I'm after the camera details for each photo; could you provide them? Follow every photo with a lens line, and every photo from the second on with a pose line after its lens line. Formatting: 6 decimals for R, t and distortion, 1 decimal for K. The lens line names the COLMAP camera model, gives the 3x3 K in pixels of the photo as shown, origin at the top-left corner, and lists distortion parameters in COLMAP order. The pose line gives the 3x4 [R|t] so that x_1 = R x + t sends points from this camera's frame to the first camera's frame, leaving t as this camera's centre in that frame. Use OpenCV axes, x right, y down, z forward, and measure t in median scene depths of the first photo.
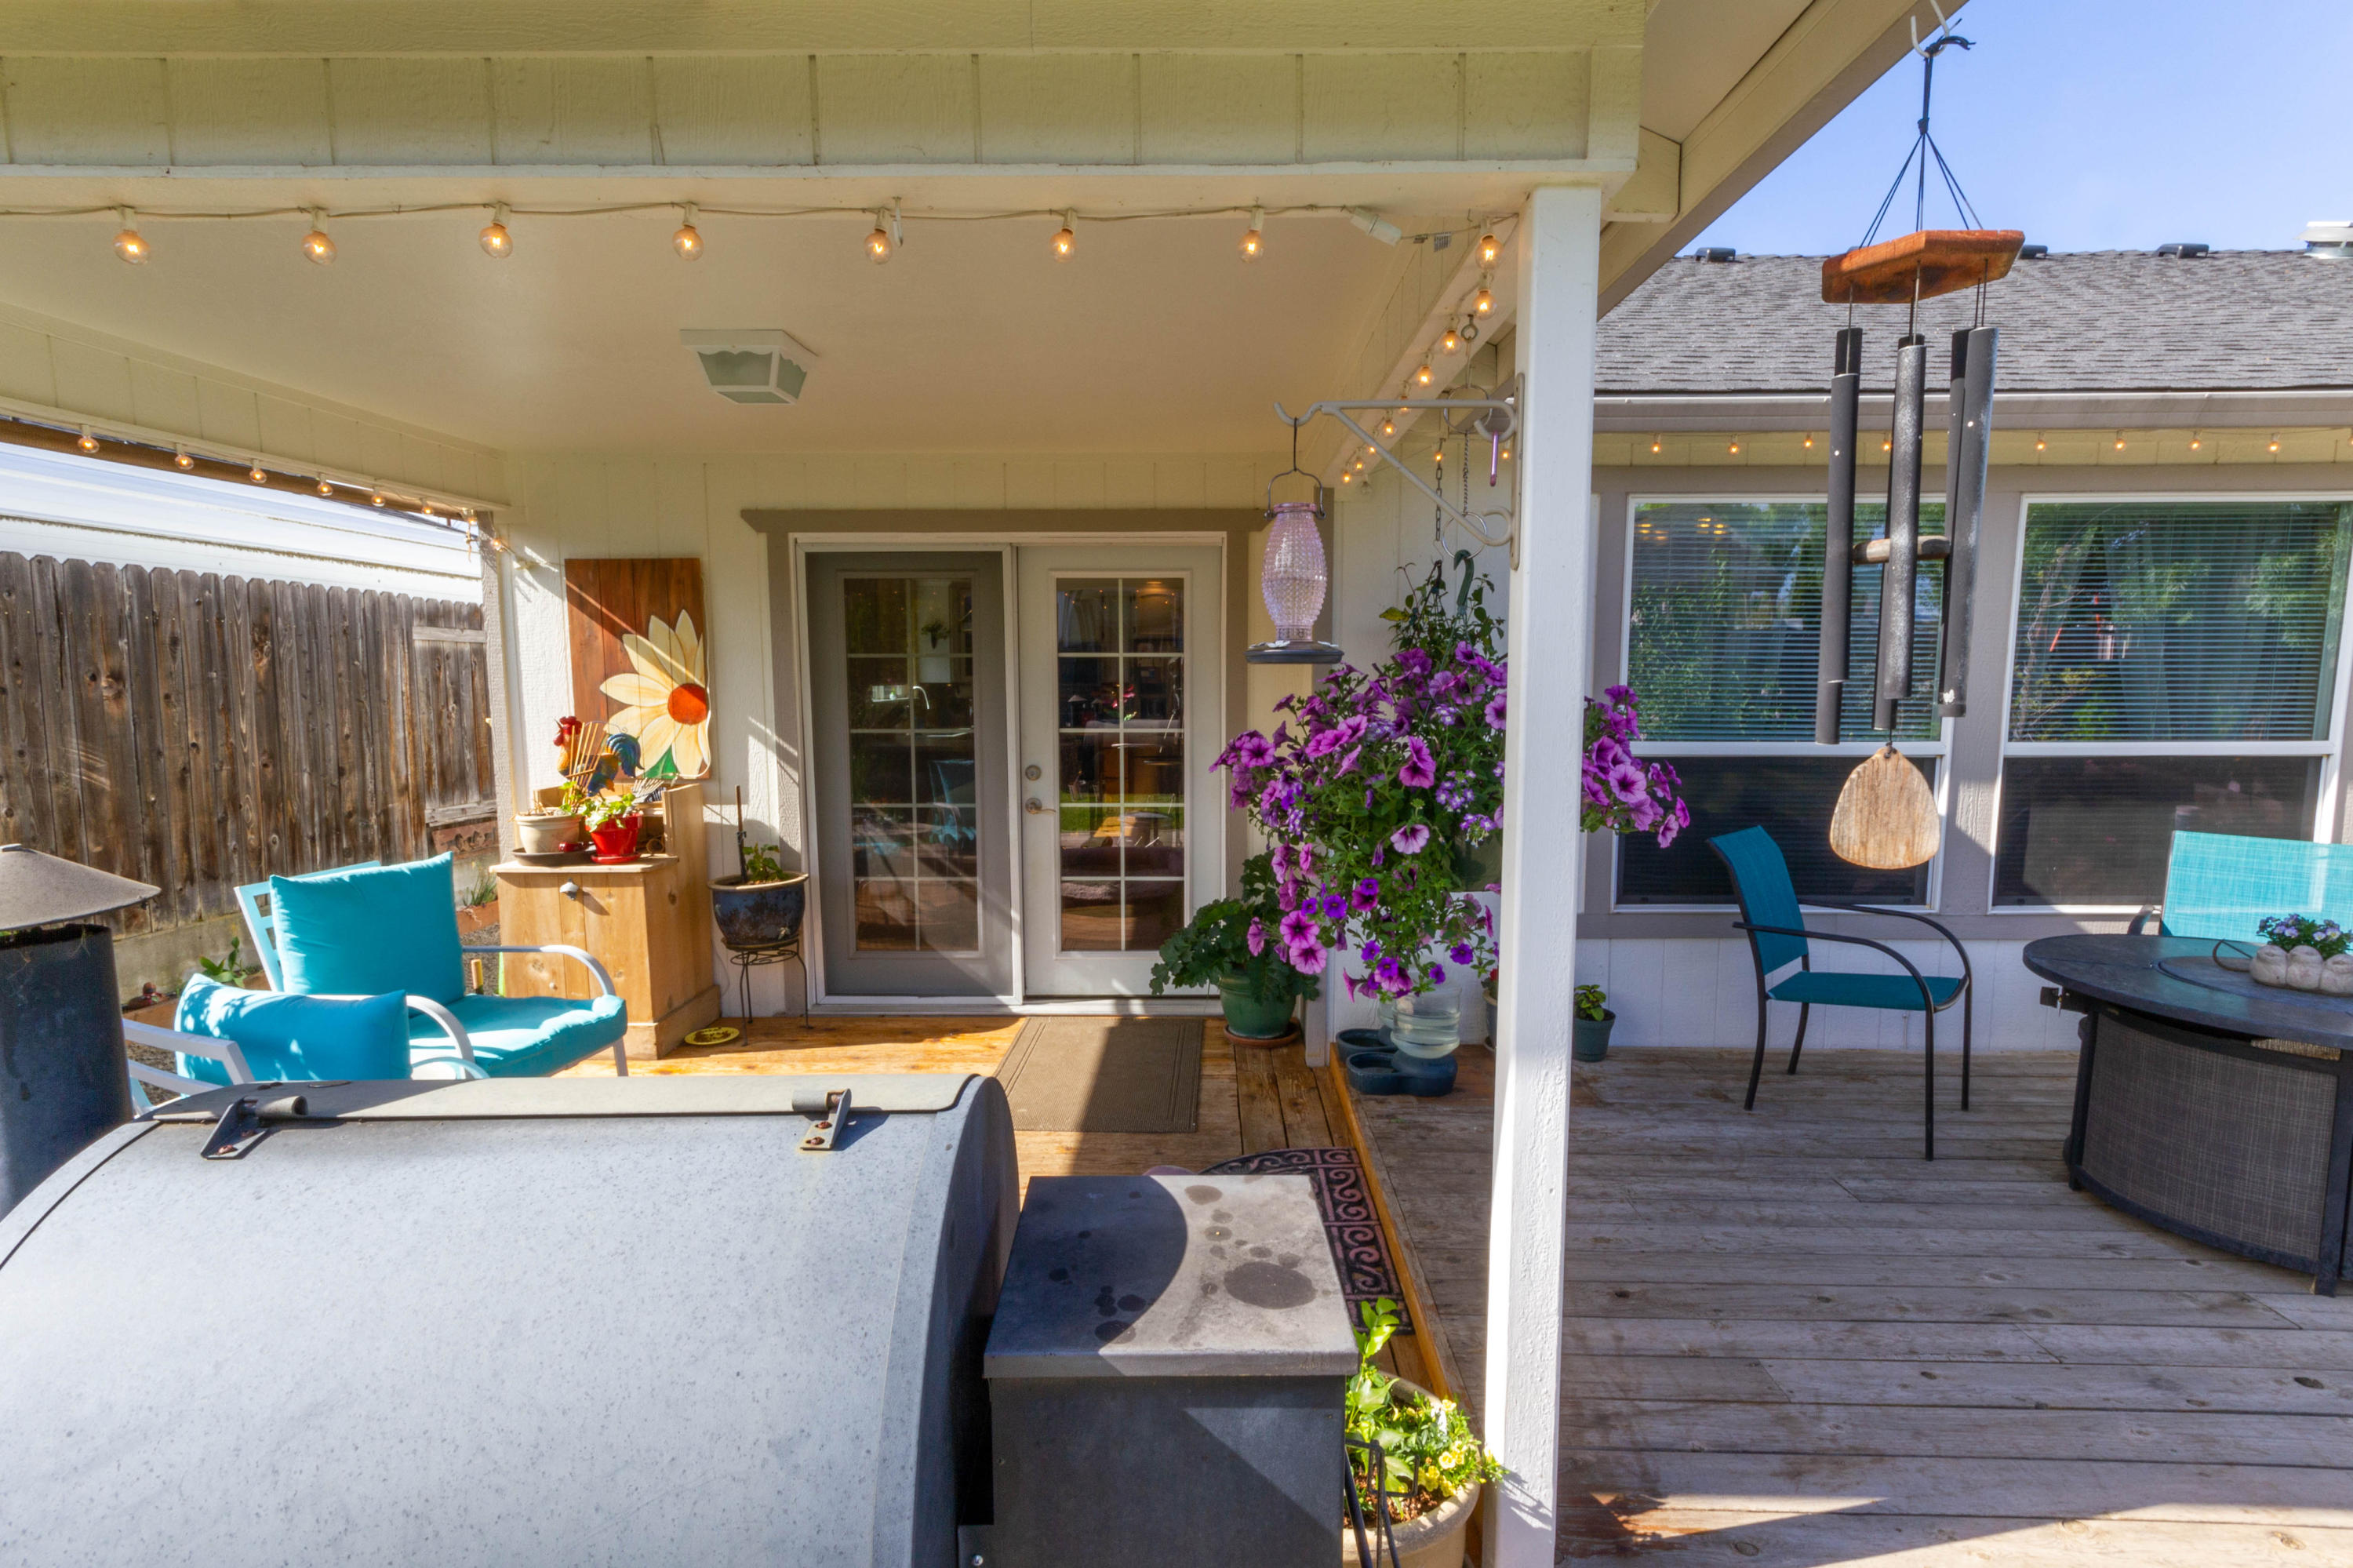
lens RADIAL K [[1085.7, 0, 1202.0], [0, 1085.7, 797.7], [0, 0, 1]] dist [0.010774, 0.001474]
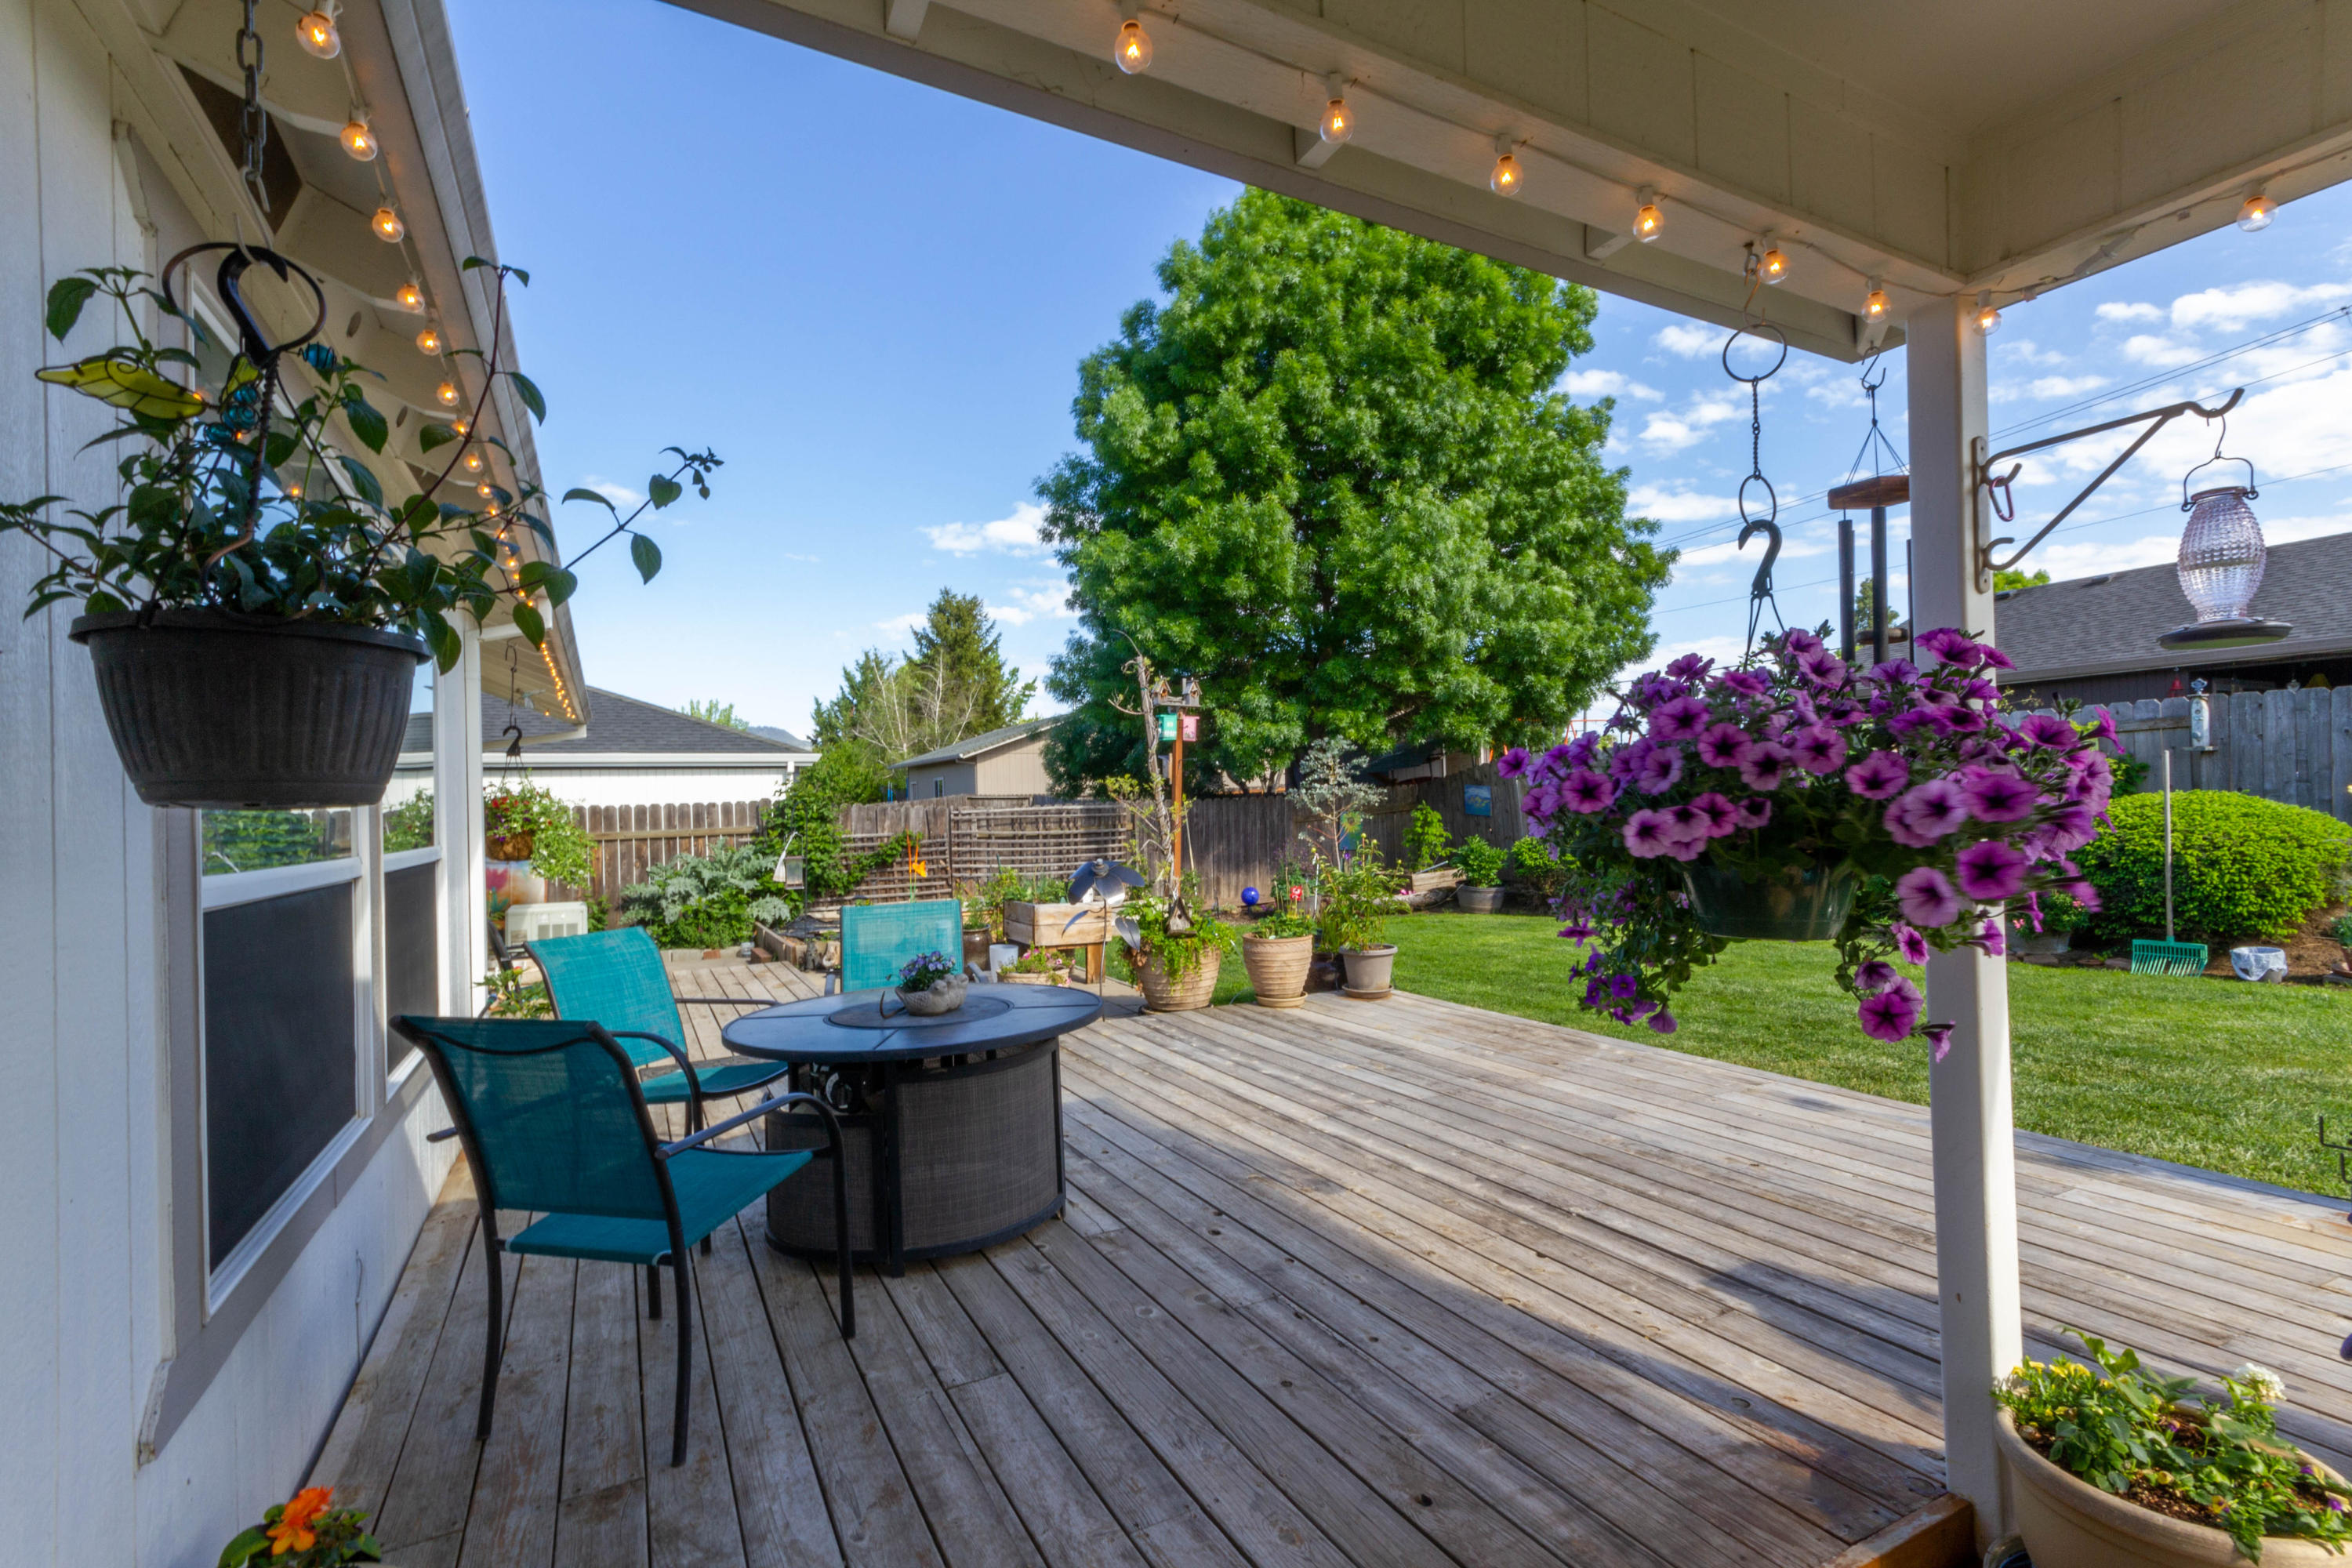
lens RADIAL K [[1085.2, 0, 1201.5], [0, 1085.2, 797.7], [0, 0, 1]] dist [0.010774, 0.001474]
pose [[-0.478899, 0.017268, 0.877700, -0.254106], [0.117937, 0.992009, 0.044832, -0.104727], [-0.869912, 0.124983, -0.477108, 1.565263]]
